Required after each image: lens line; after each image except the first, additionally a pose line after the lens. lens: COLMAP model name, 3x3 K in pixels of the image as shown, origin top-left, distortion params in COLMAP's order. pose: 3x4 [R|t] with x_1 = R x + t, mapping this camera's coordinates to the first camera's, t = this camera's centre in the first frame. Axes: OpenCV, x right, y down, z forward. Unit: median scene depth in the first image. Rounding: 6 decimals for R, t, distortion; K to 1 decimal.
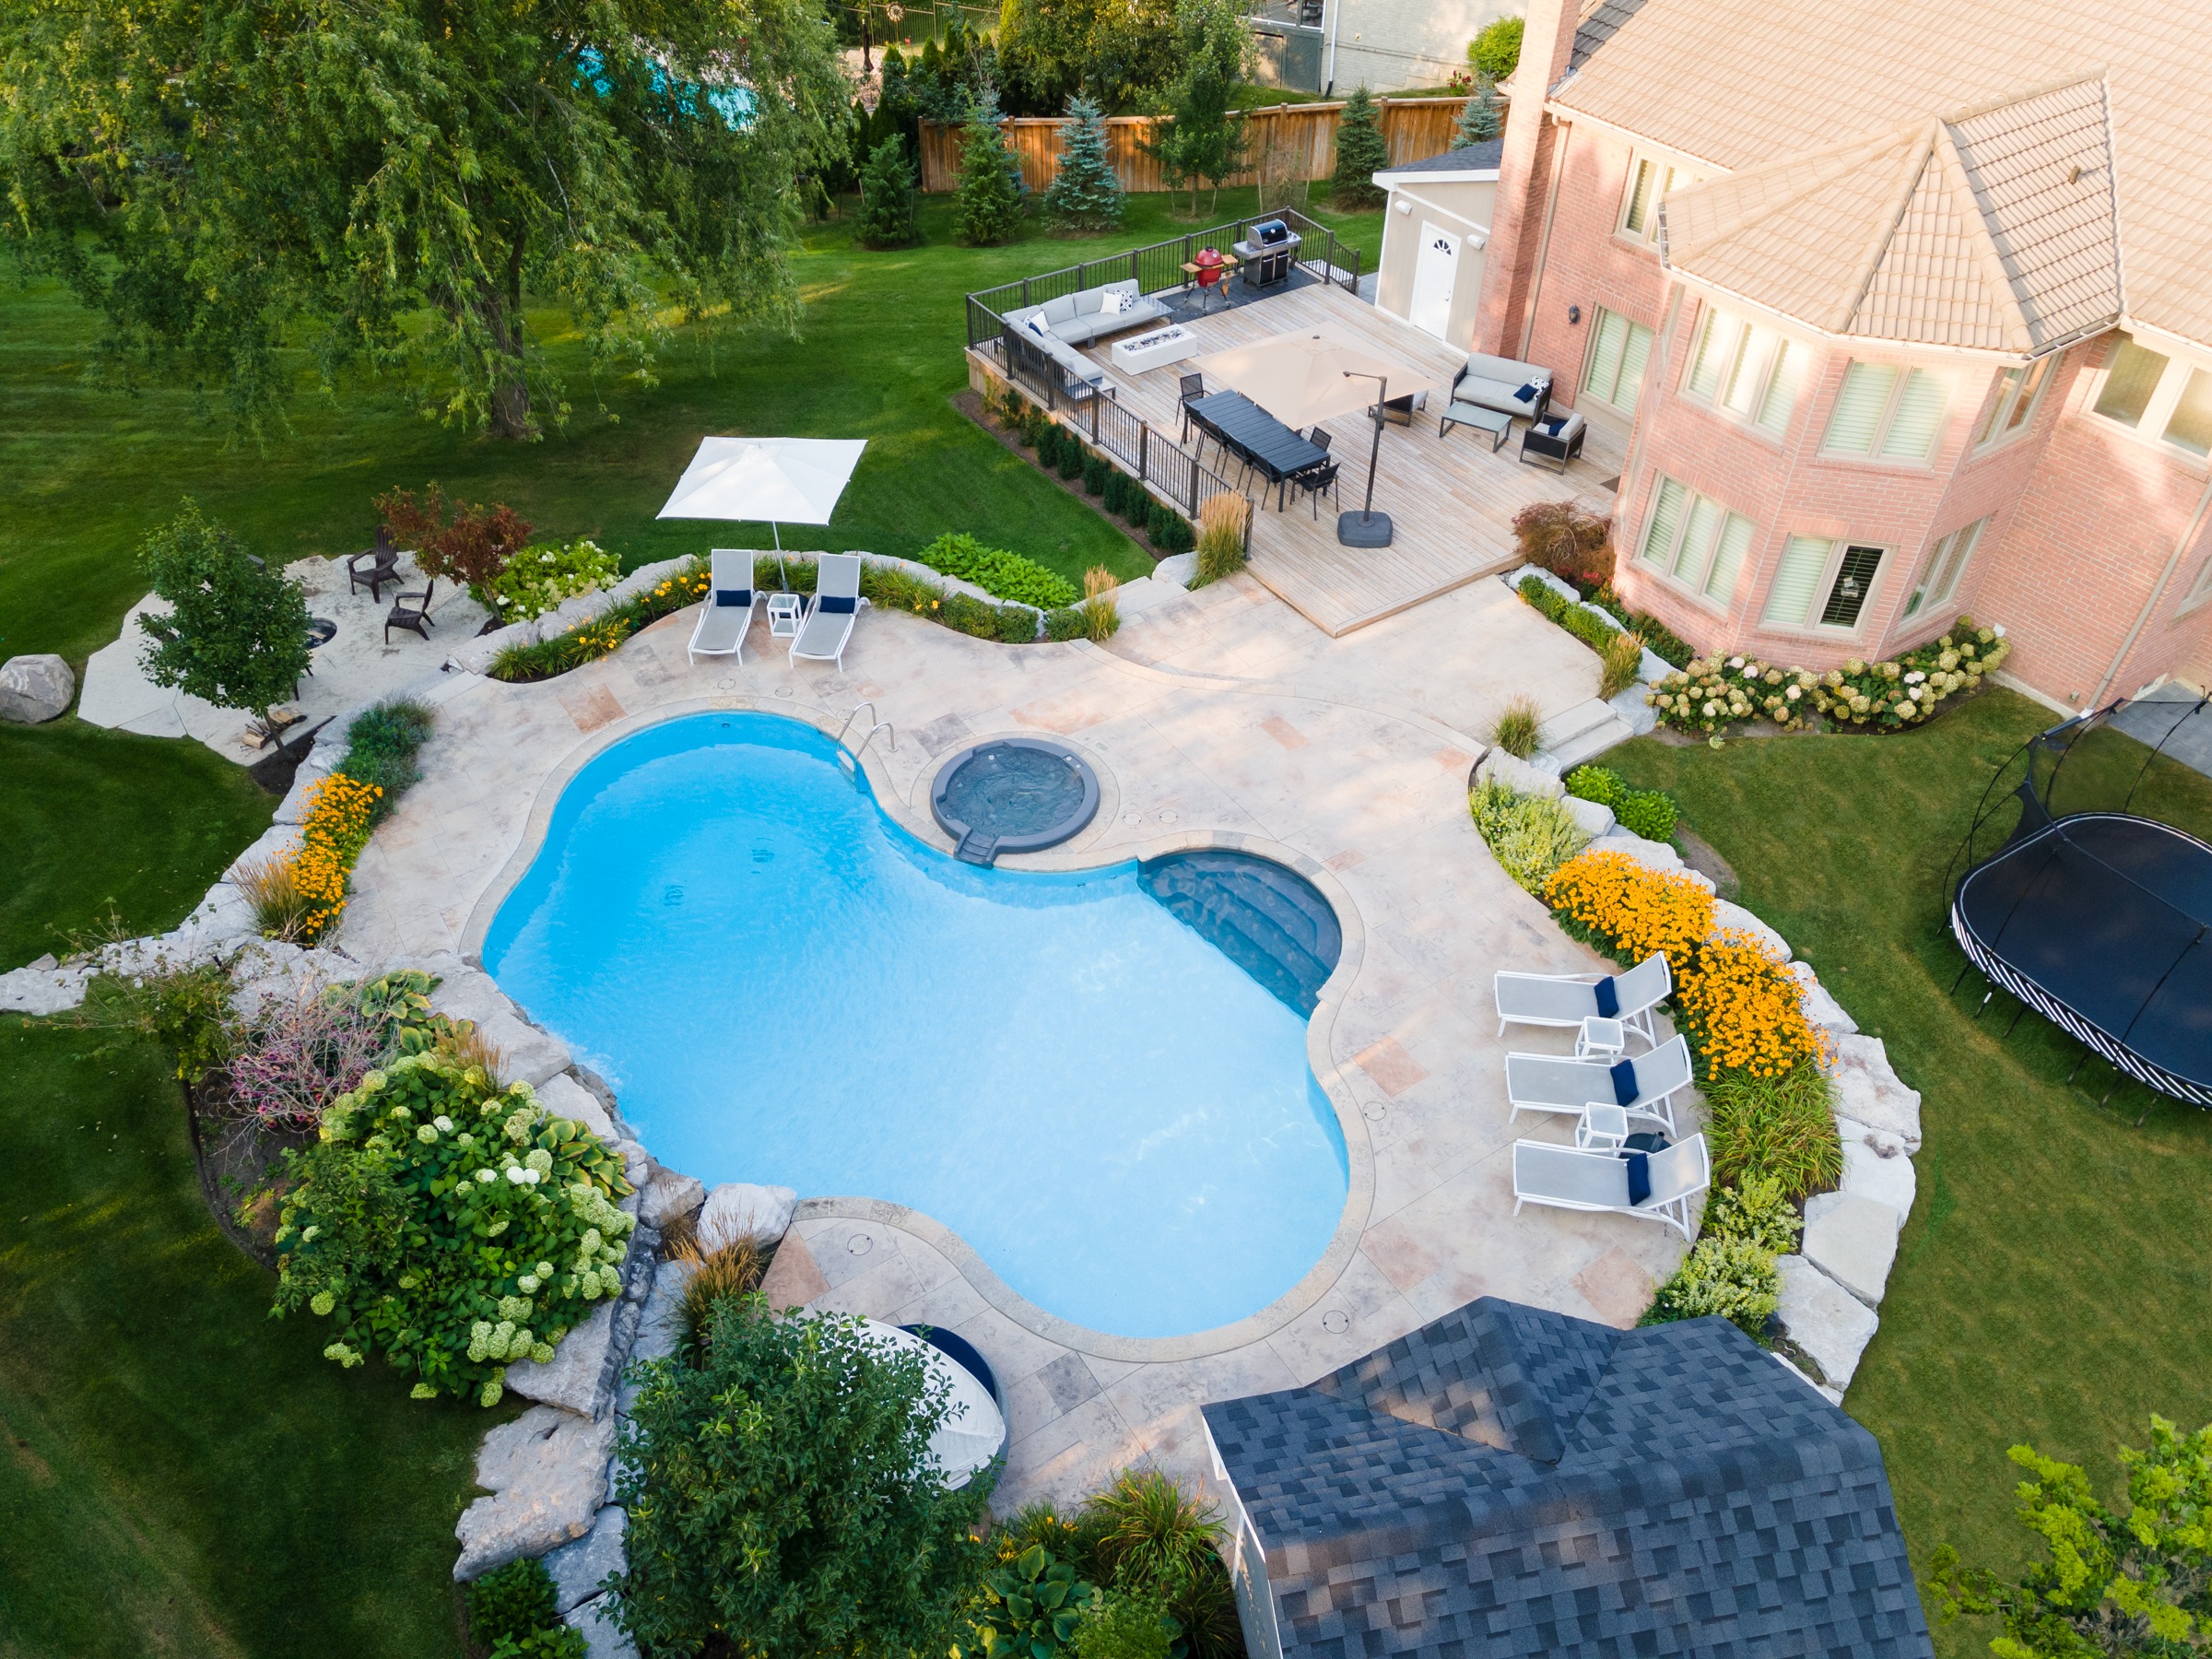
lens RADIAL K [[1606.8, 0, 1112.5], [0, 1606.8, 829.1], [0, 0, 1]] dist [0.028754, 0.018165]
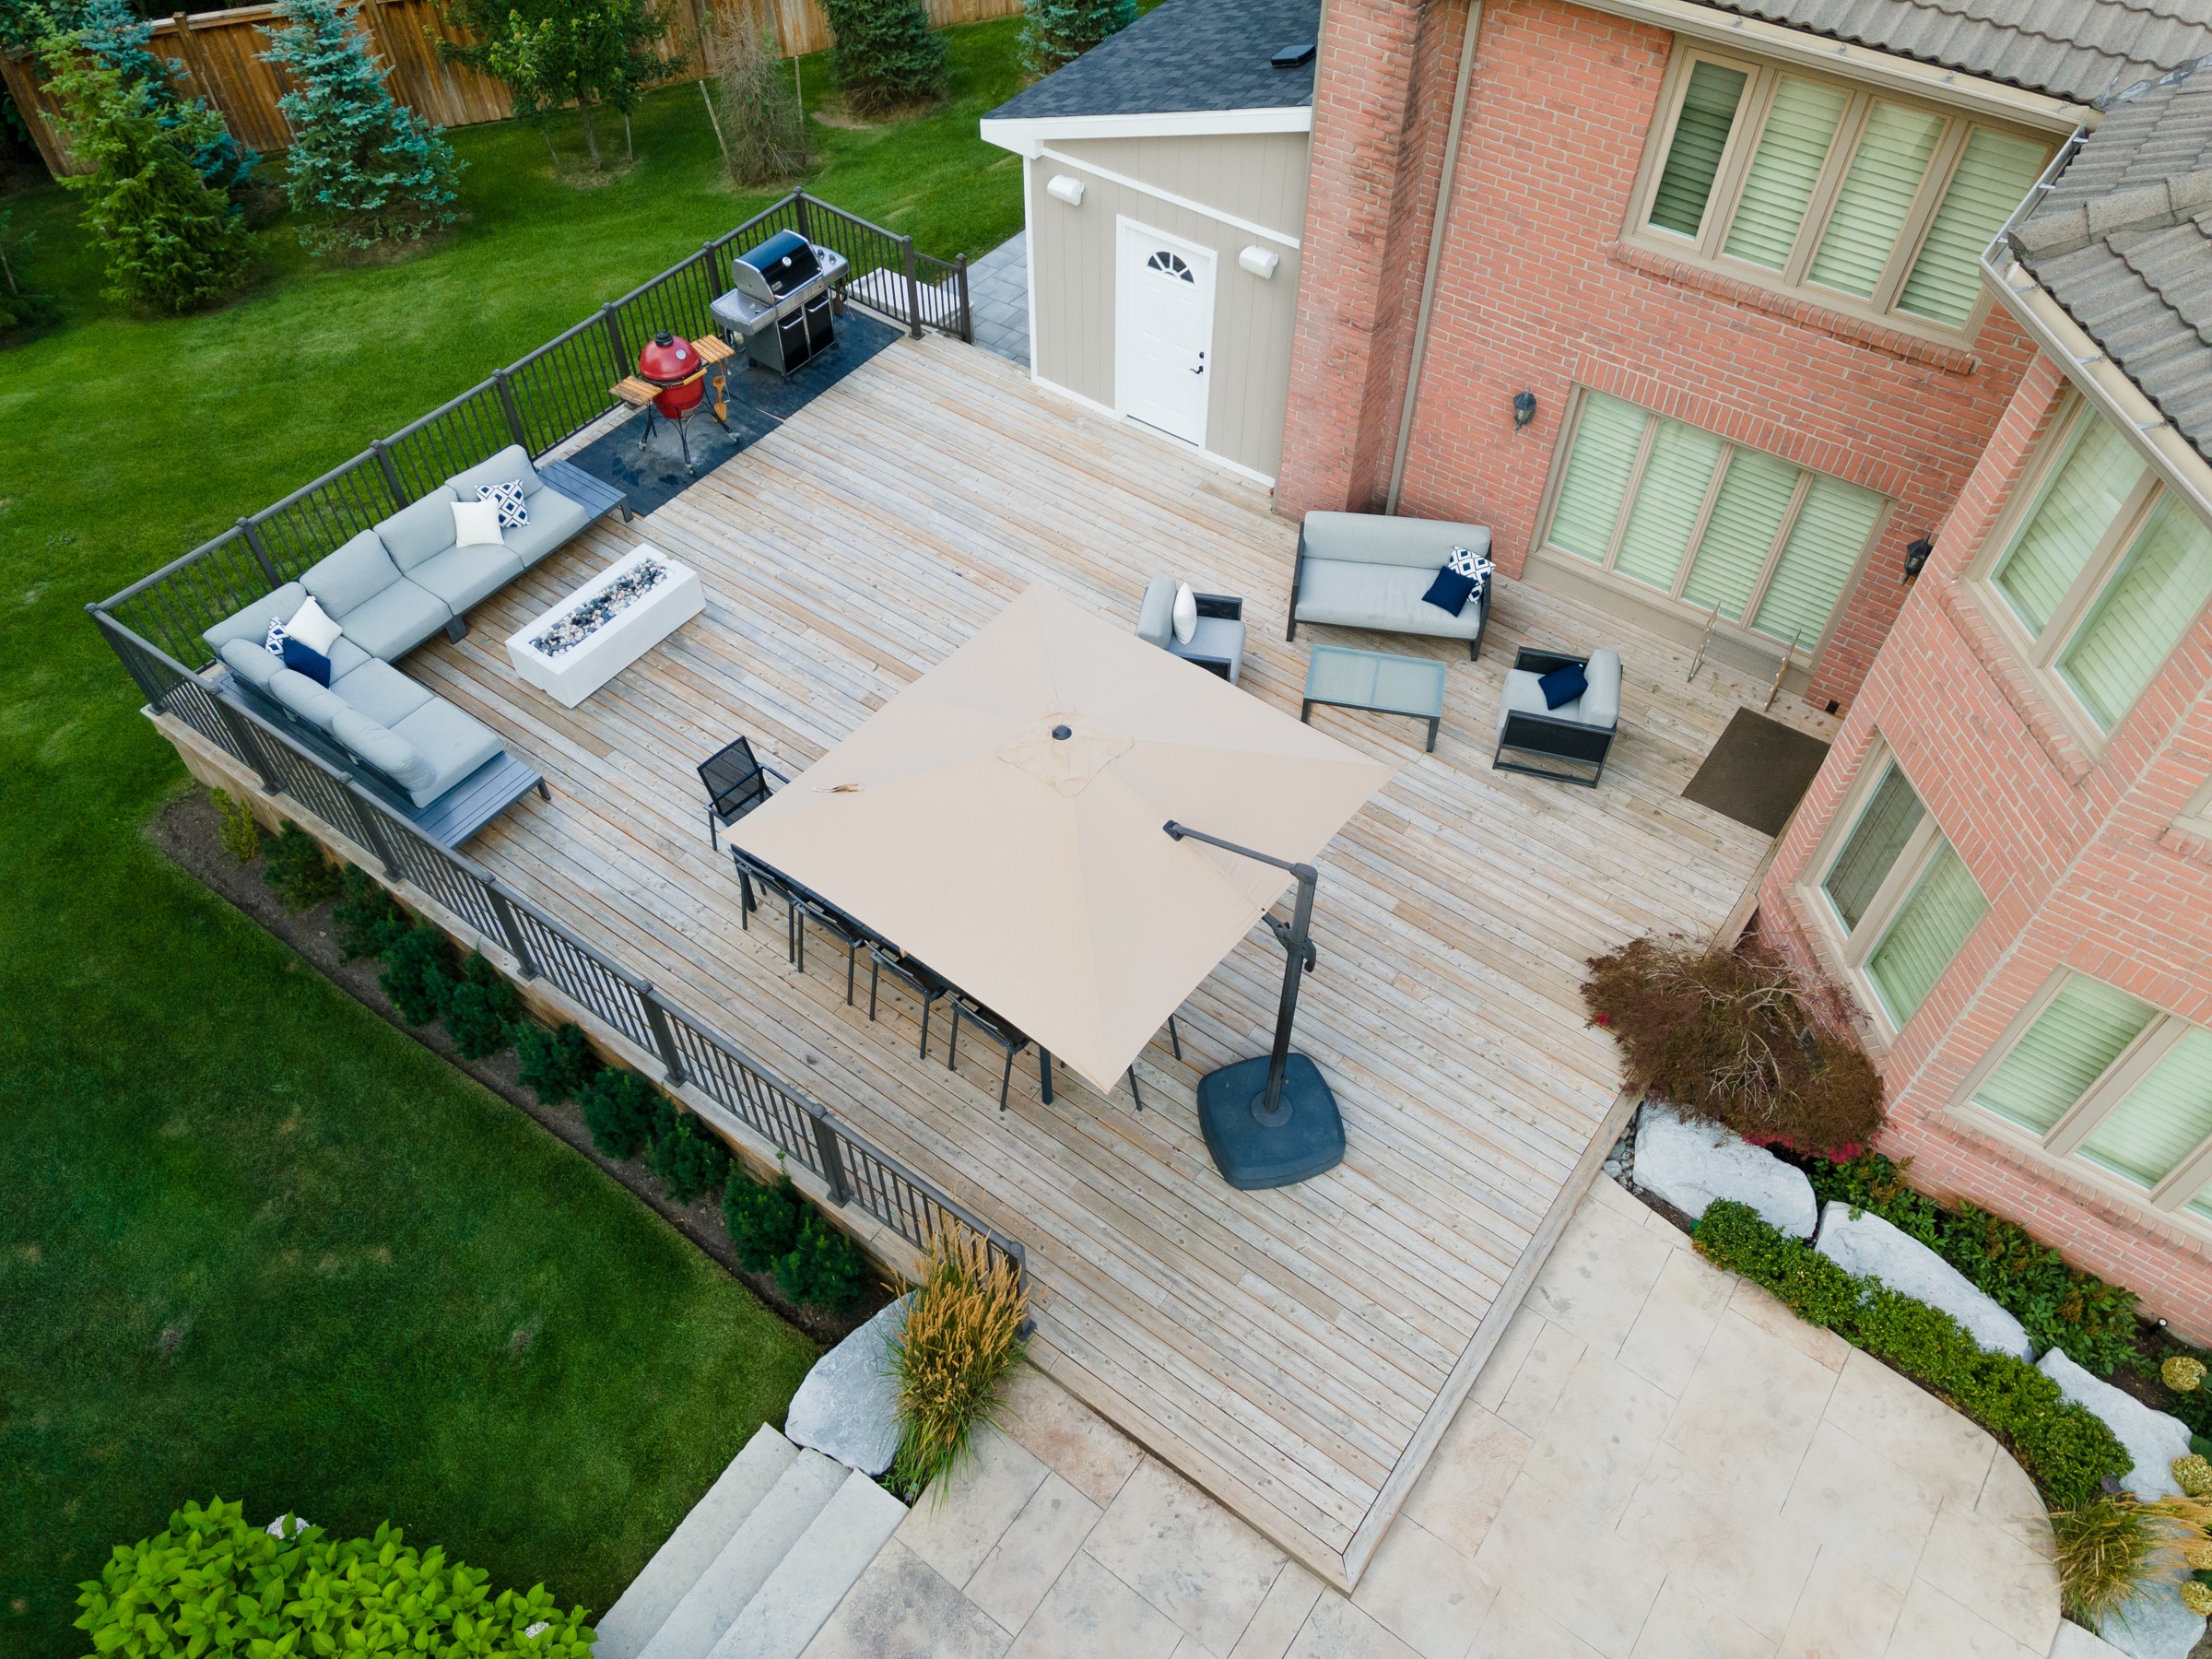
lens RADIAL K [[1606.8, 0, 1097.1], [0, 1606.8, 829.2], [0, 0, 1]] dist [0.028754, 0.018165]
pose [[0.939813, -0.264802, 0.215945, 0.040596], [0.232145, 0.958564, 0.165117, -0.278856], [-0.250720, -0.105049, 0.962343, 0.527917]]
